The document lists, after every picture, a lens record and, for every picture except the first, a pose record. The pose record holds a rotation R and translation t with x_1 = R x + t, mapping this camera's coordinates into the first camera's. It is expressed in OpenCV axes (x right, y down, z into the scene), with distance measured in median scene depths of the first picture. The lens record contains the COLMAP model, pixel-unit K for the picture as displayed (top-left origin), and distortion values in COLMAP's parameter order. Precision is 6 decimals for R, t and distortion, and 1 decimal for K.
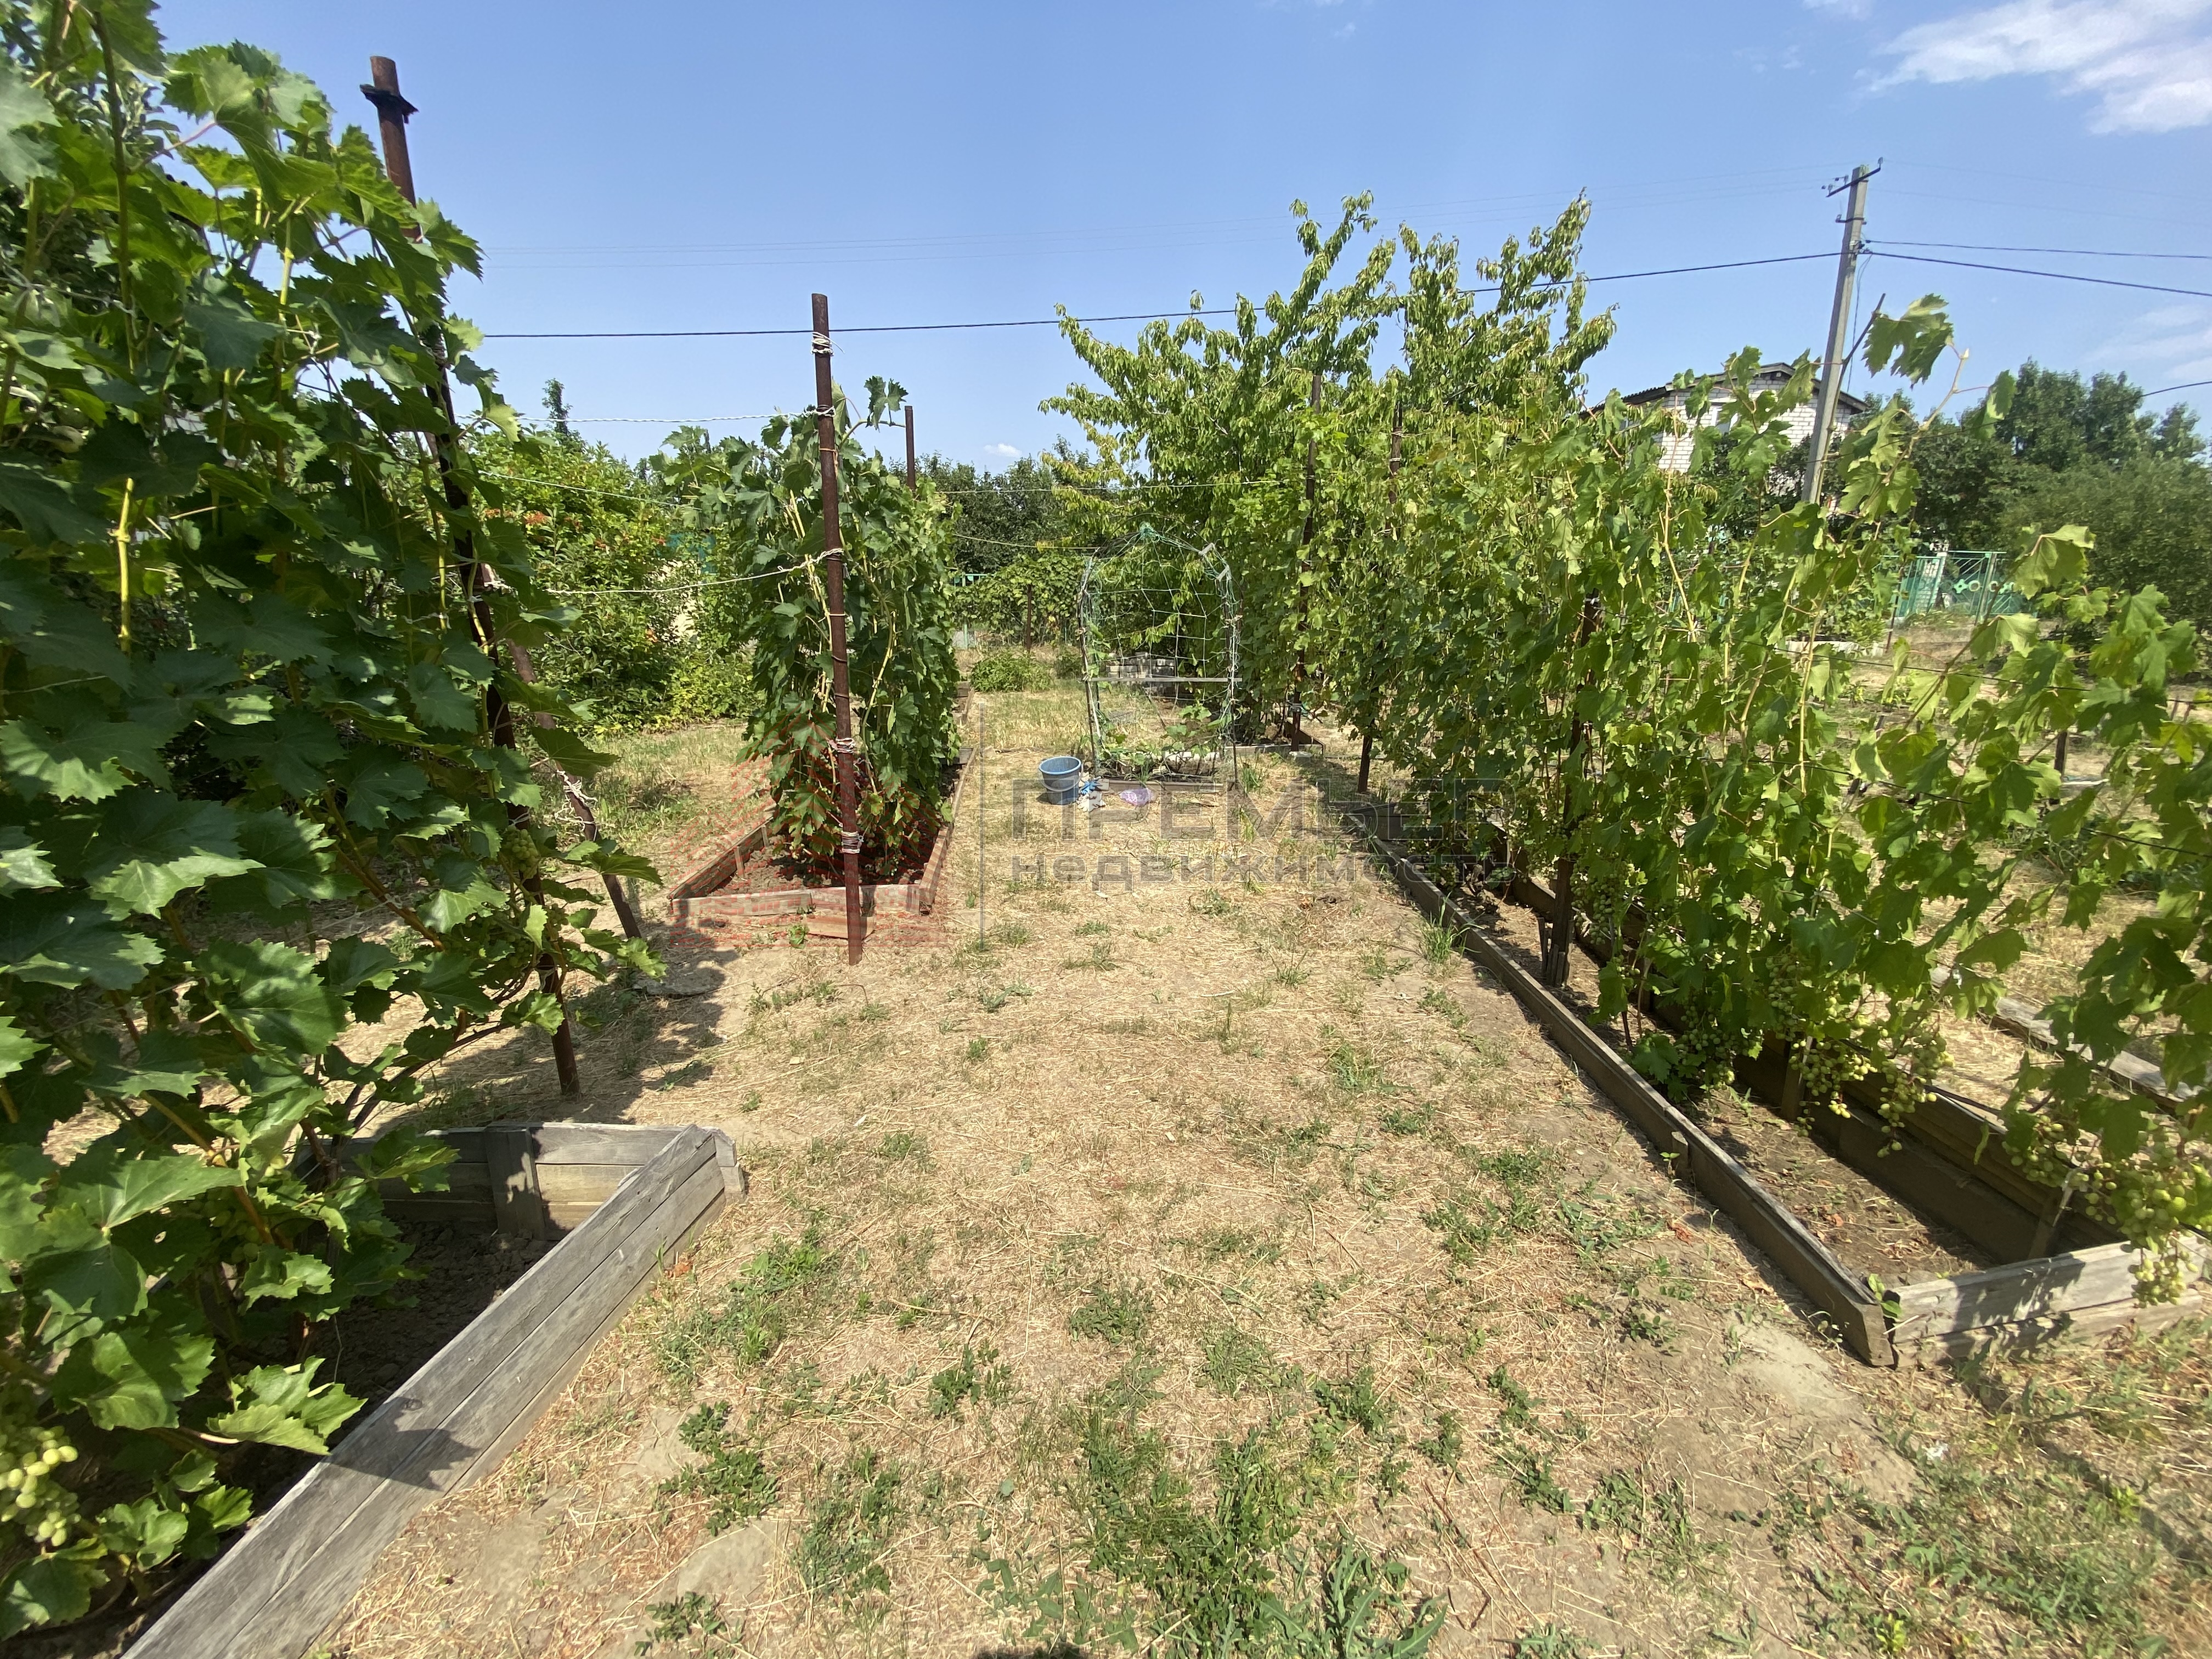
lens RADIAL K [[899.9, 0, 1101.8], [0, 899.9, 837.1], [0, 0, 1]] dist [0.029912, -0.021858]
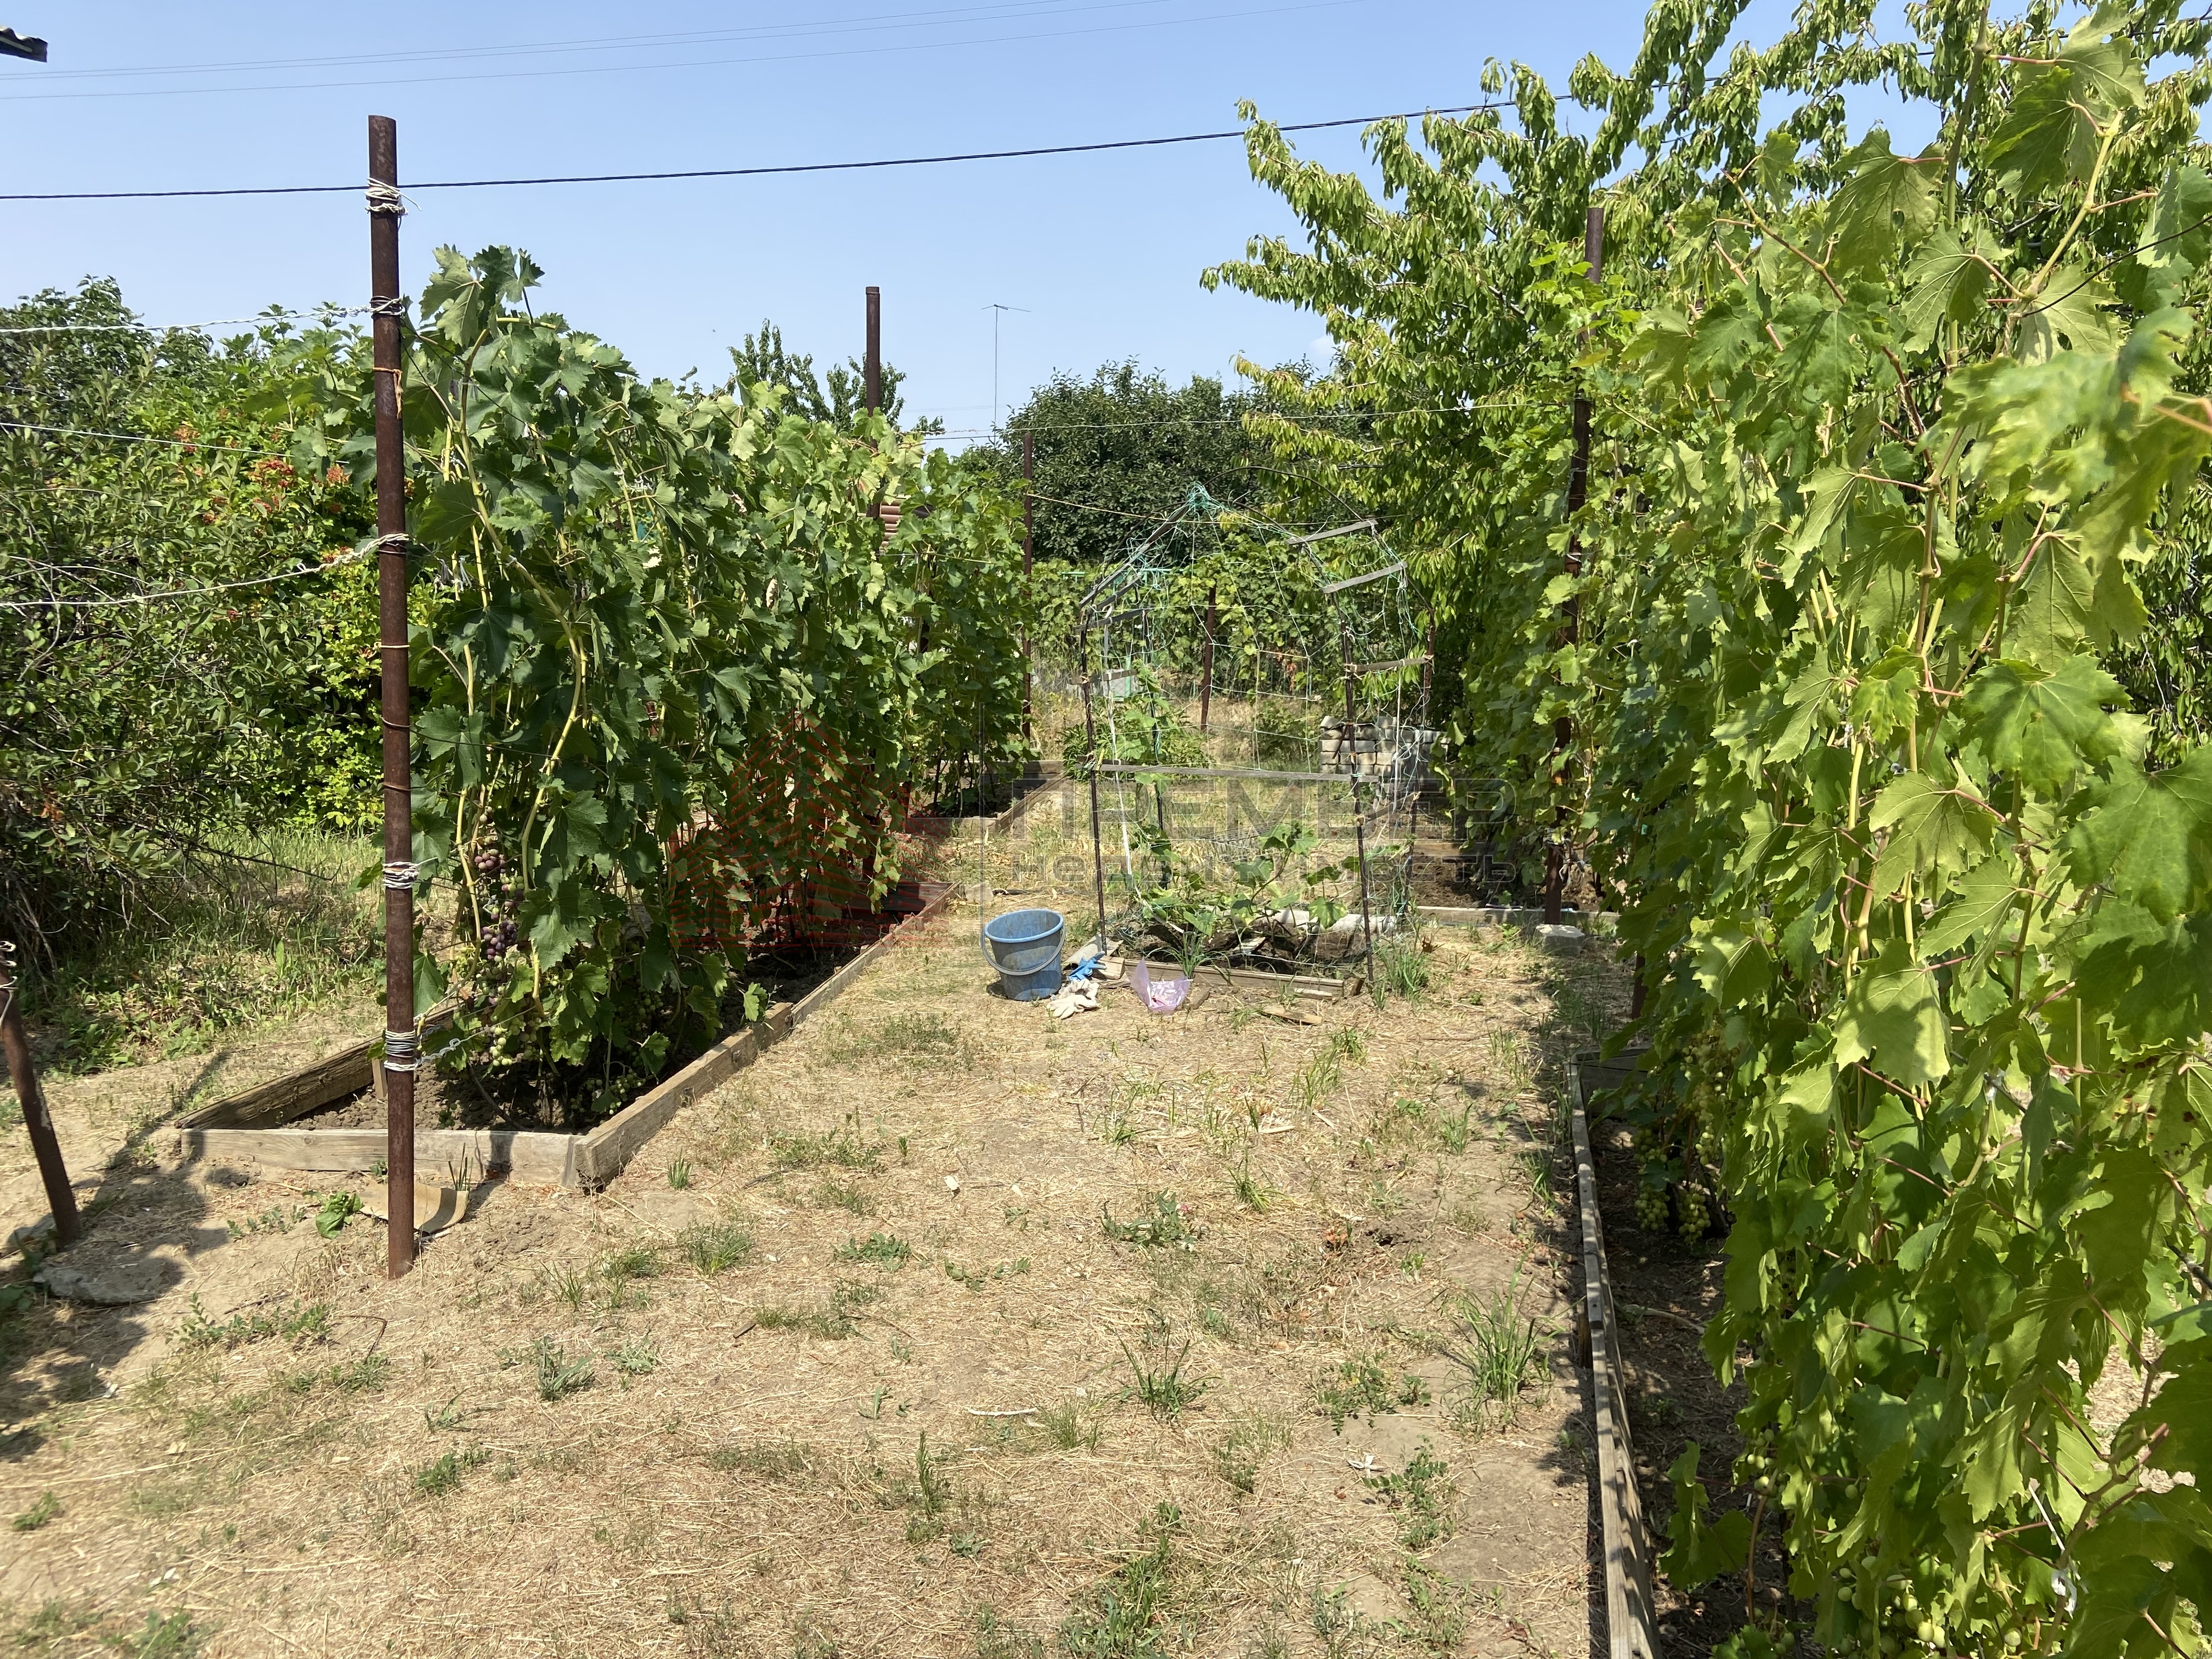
lens RADIAL K [[1677.7, 0, 1115.7], [0, 1677.7, 842.2], [0, 0, 1]] dist [0.127431, -0.140780]
pose [[0.973406, 0.046289, -0.224362, 0.154264], [-0.072841, 0.991086, -0.111546, -0.014246], [0.217198, 0.124922, 0.968101, 0.027360]]
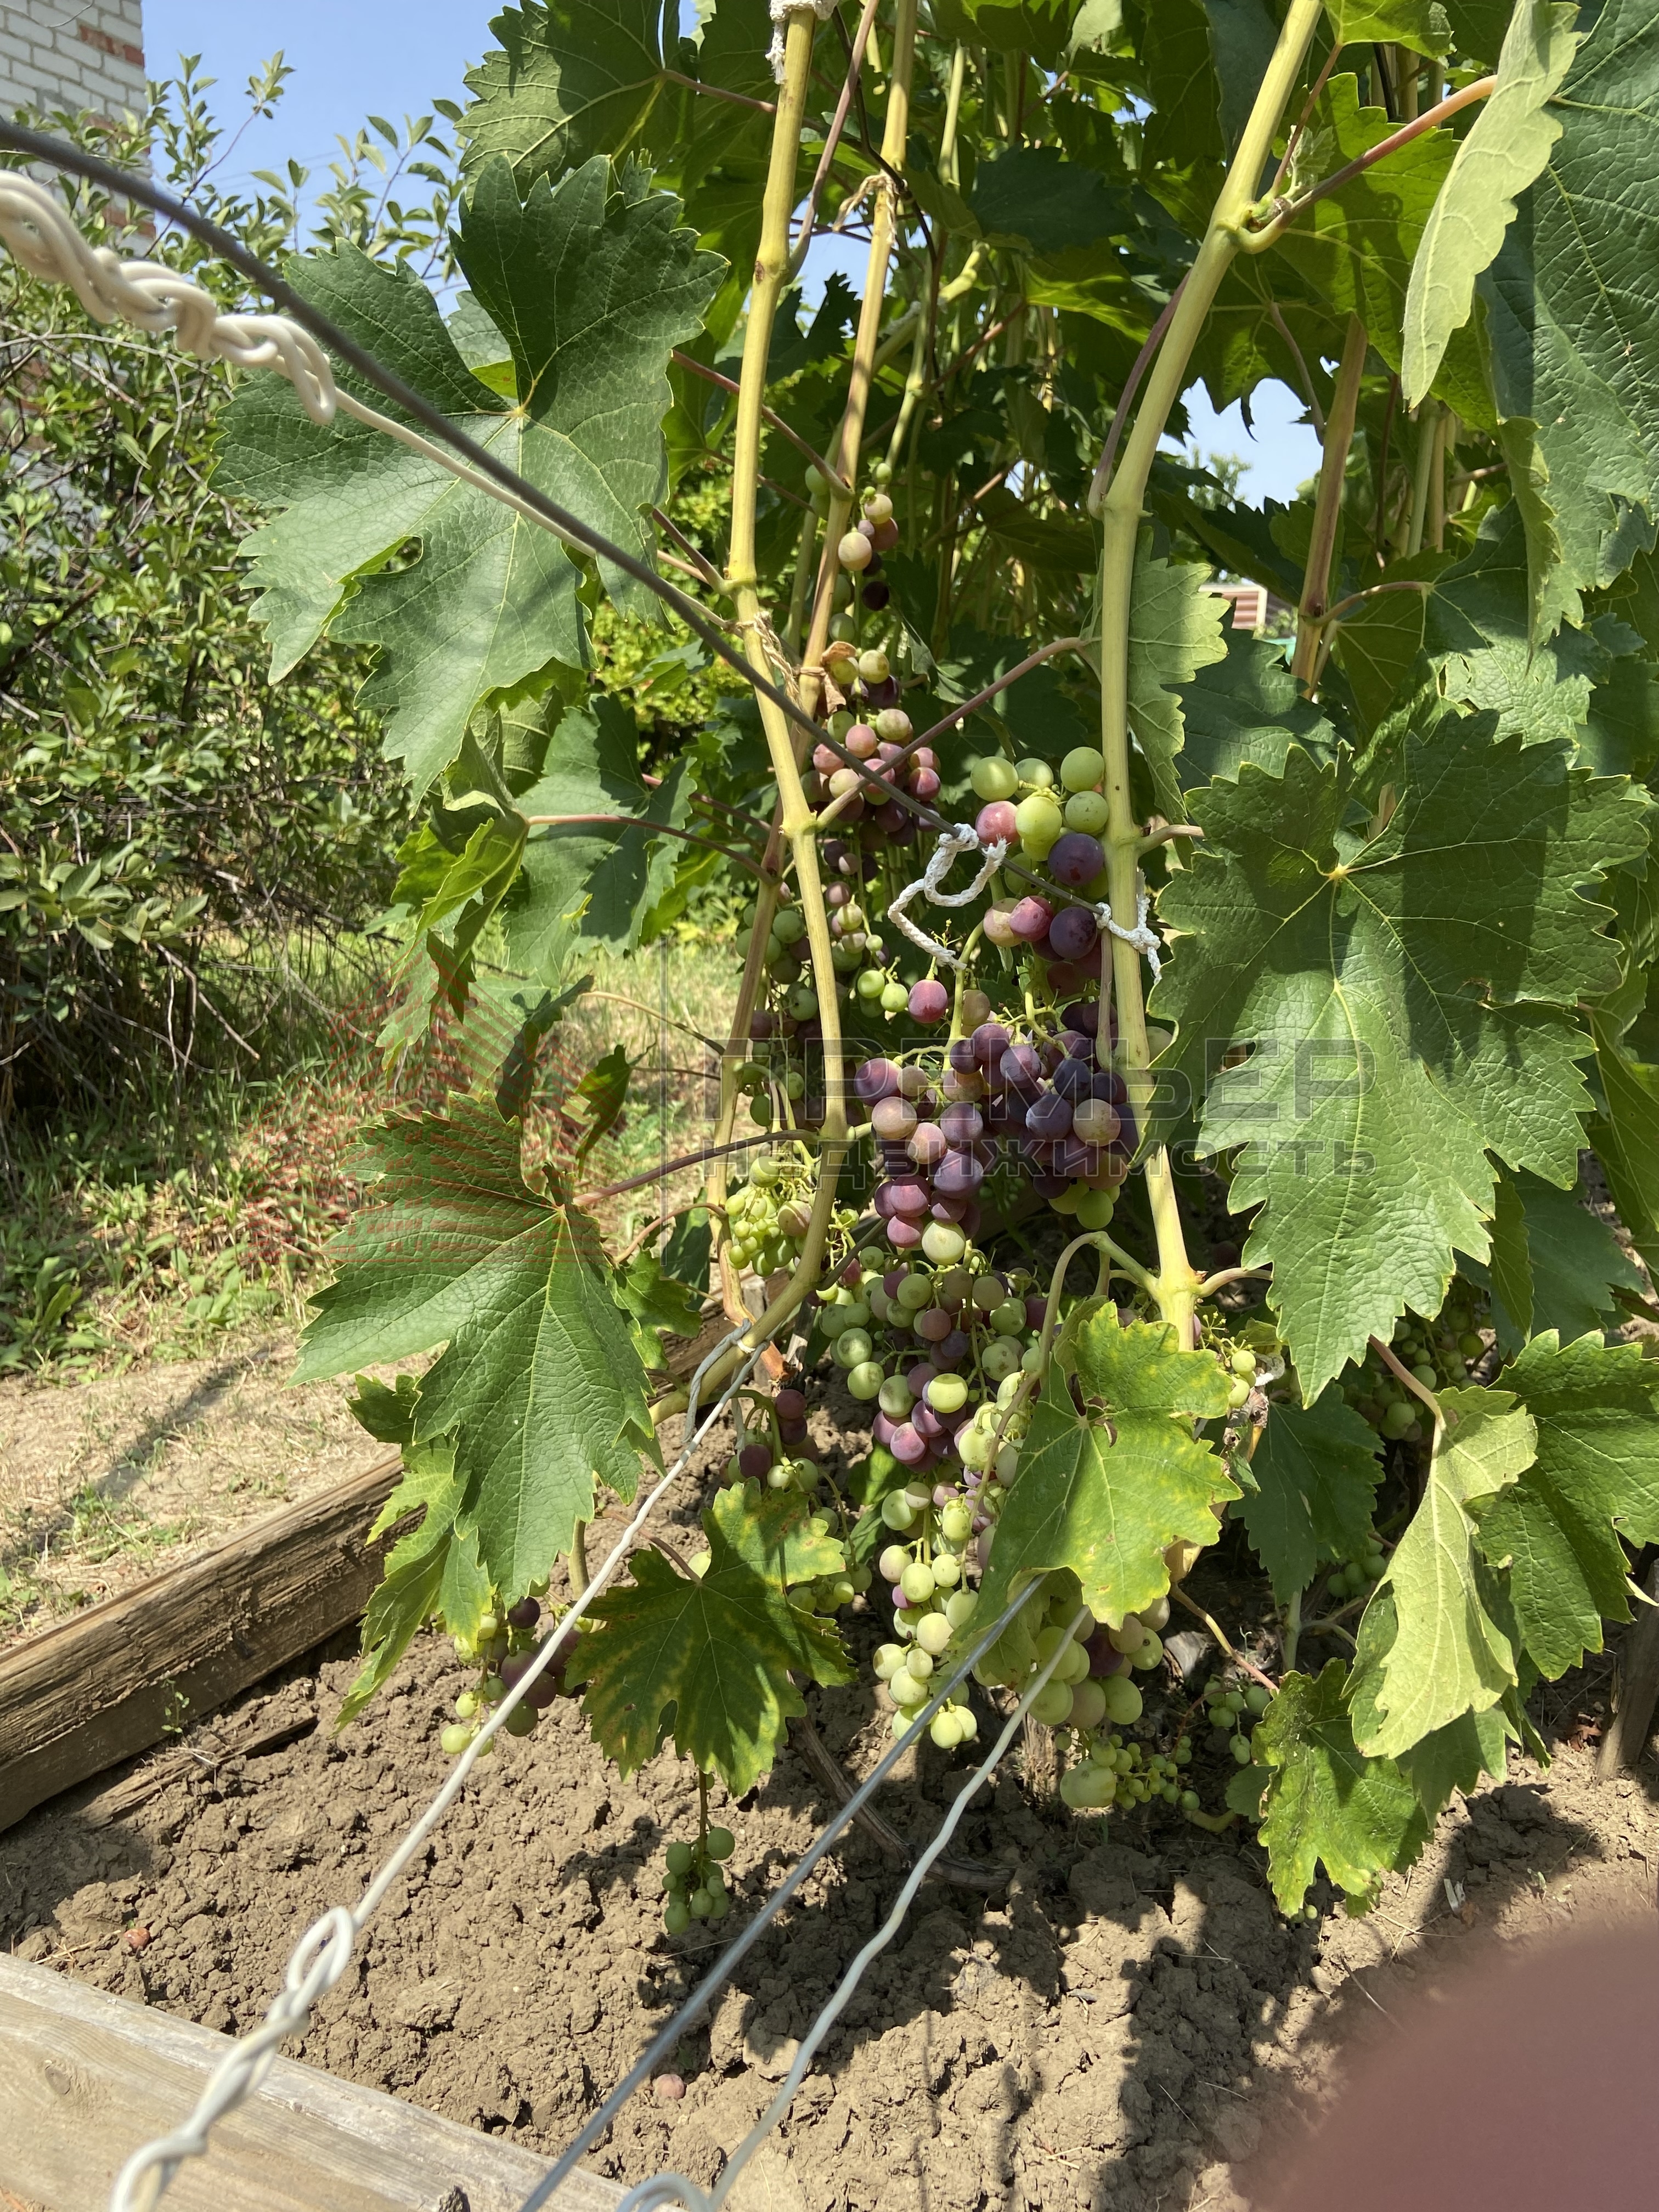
lens RADIAL K [[1669.1, 0, 829.5], [0, 1669.1, 1106.0], [0, 0, 1]] dist [0.171597, -0.230278]
pose [[0.847468, 0.084716, -0.524044, -0.077466], [-0.115521, 0.992957, -0.026299, -0.025901], [0.518125, 0.082826, 0.851285, 0.375579]]
